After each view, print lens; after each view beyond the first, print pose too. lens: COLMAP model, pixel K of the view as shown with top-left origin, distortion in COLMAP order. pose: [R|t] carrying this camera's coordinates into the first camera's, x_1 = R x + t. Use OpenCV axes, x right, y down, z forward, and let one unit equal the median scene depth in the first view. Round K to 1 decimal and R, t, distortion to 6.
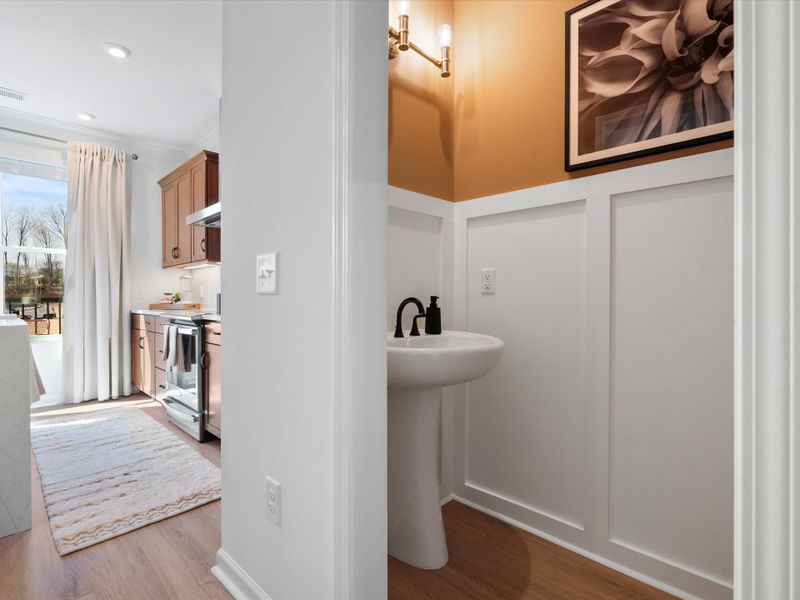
lens RADIAL K [[397.2, 0, 397.3], [0, 397.2, 301.5], [0, 0, 1]] dist [0.000819, 0.000645]
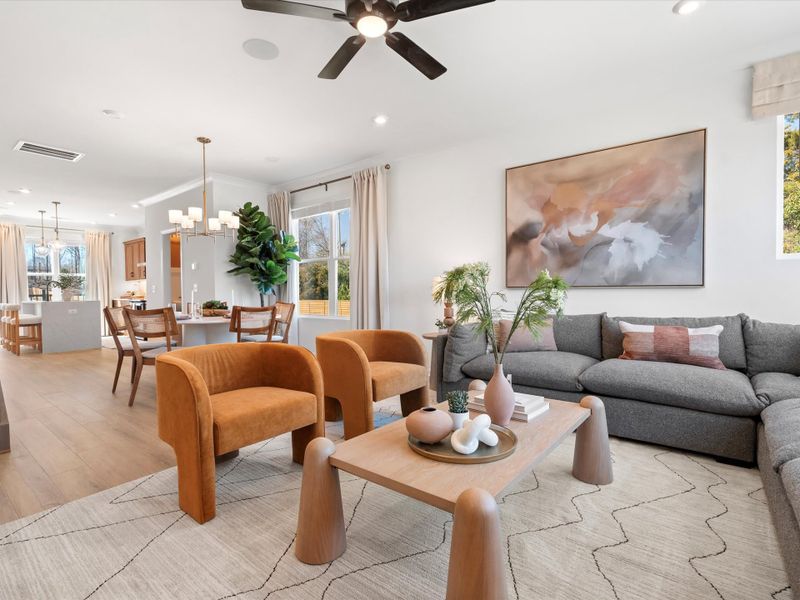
lens RADIAL K [[397.2, 0, 397.3], [0, 397.2, 301.5], [0, 0, 1]] dist [0.000819, 0.000645]
pose [[0.995133, -0.014122, 0.097523, 0.836582], [0.012471, 0.999769, 0.017516, 0.017785], [-0.097748, -0.016214, 0.995079, -1.621166]]
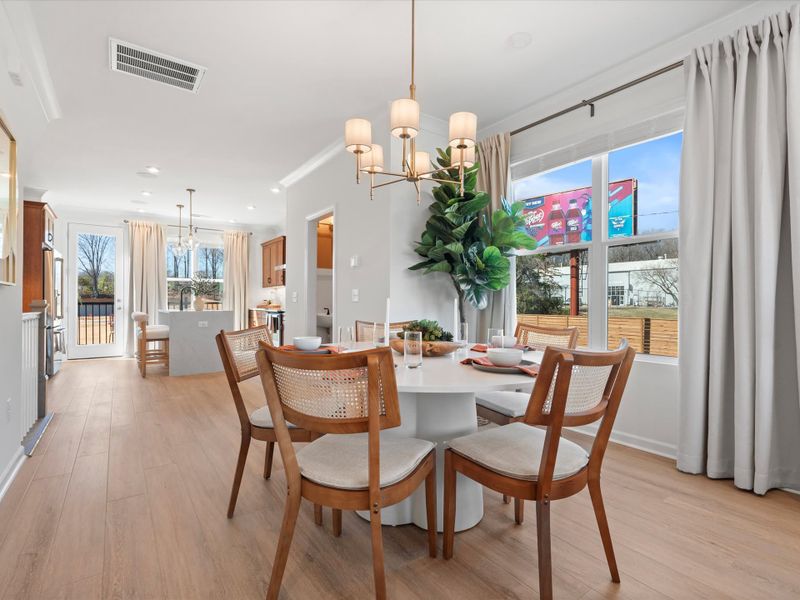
lens RADIAL K [[391.3, 0, 400.0], [0, 391.3, 300.0], [0, 0, 1]] dist [-0.002970, 0.000351]
pose [[0.986448, -0.001061, -0.164069, 0.468199], [-0.001420, 0.999886, -0.015002, 0.008552], [0.164066, 0.015032, 0.986335, -0.938252]]
